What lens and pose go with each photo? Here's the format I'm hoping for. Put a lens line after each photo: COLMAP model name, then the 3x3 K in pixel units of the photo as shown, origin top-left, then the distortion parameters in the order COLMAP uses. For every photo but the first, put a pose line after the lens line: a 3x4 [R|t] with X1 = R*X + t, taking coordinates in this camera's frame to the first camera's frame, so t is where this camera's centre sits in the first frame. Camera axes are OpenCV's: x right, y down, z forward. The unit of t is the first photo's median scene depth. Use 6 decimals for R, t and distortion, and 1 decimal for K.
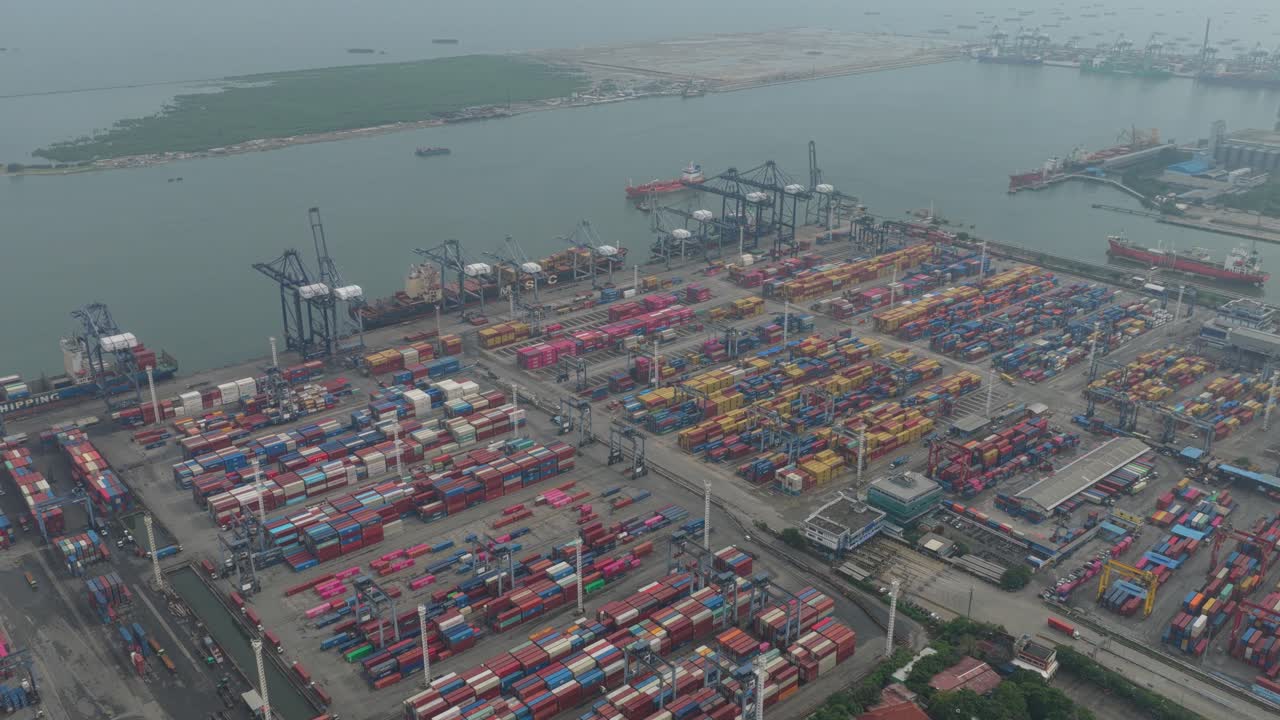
lens RADIAL K [[1086.0, 0, 640.0], [0, 1086.0, 360.0], [0, 0, 1]] dist [-0.012632, 0.015625]
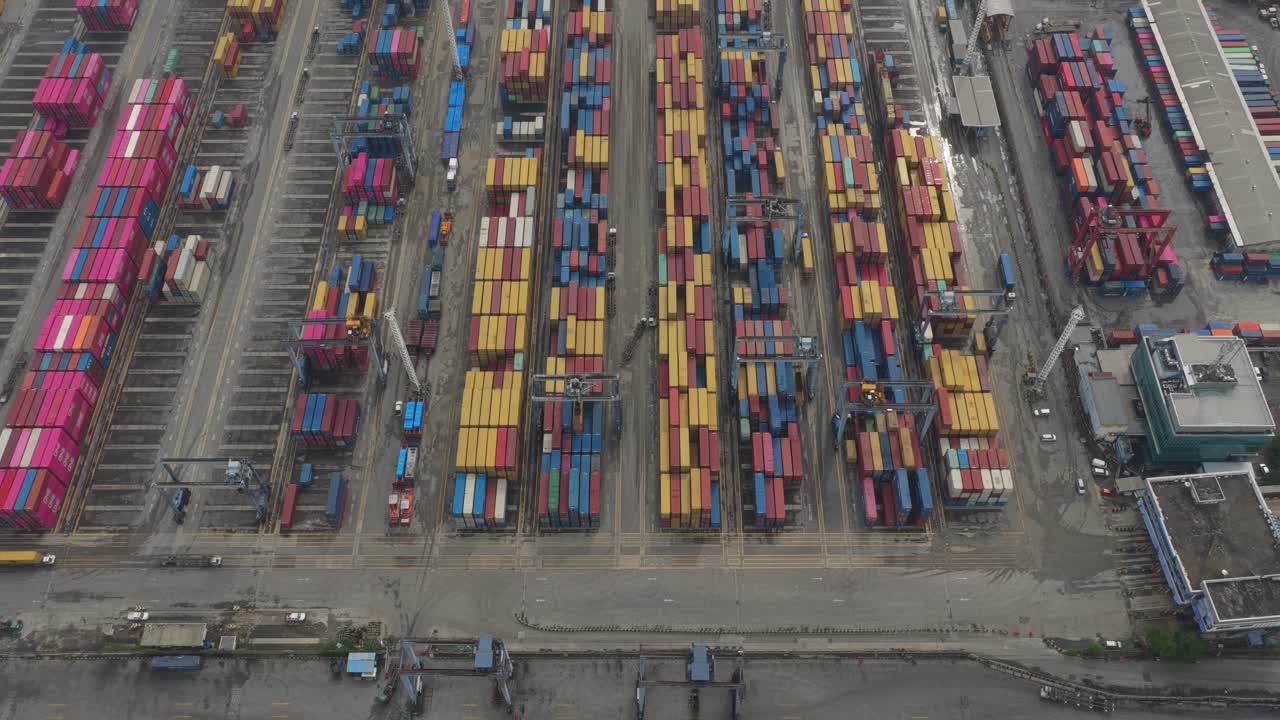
lens RADIAL K [[1086.0, 0, 640.0], [0, 1086.0, 360.0], [0, 0, 1]] dist [-0.012632, 0.015625]
pose [[0.645947, -0.635699, 0.422657, -0.077357], [0.282679, 0.713491, 0.641111, -0.173502], [-0.709115, -0.294647, 0.640577, 0.535722]]
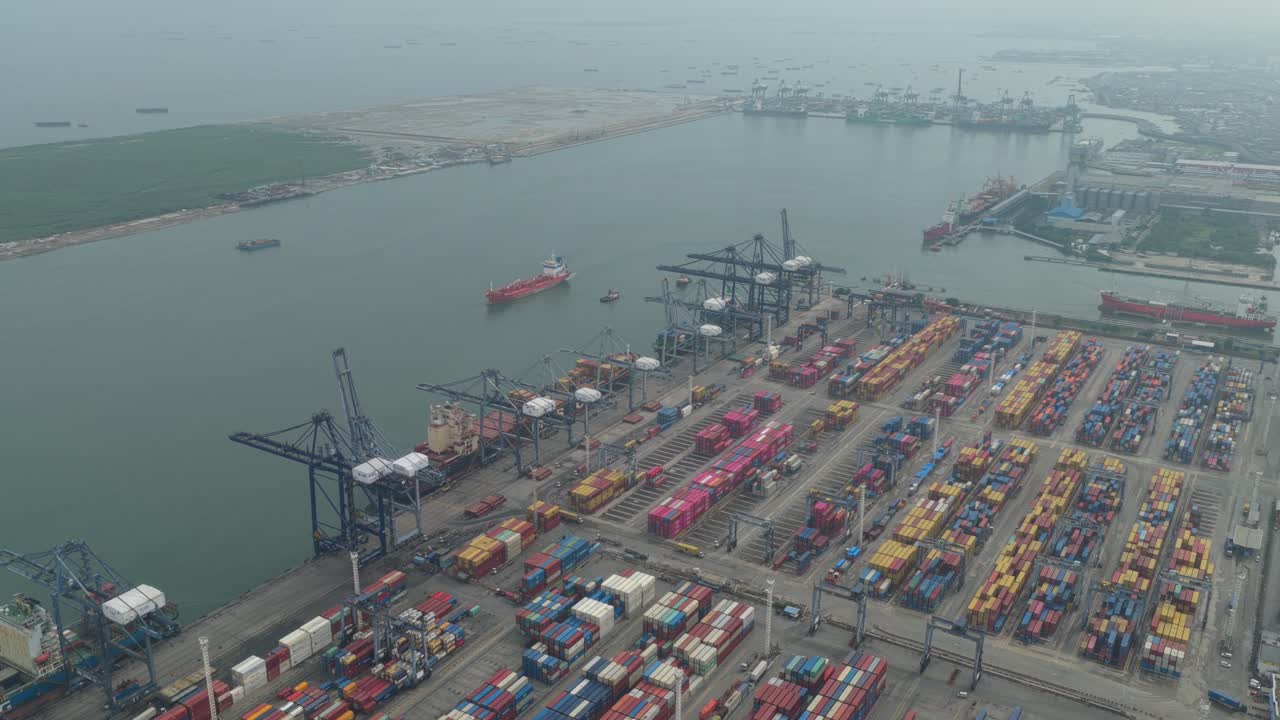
lens RADIAL K [[1086.0, 0, 640.0], [0, 1086.0, 360.0], [0, 0, 1]] dist [-0.012632, 0.015625]
pose [[0.949468, -0.097178, 0.298440, -0.279631], [0.112037, 0.993154, -0.033050, -0.075924], [-0.293186, 0.064816, 0.953856, 0.233037]]
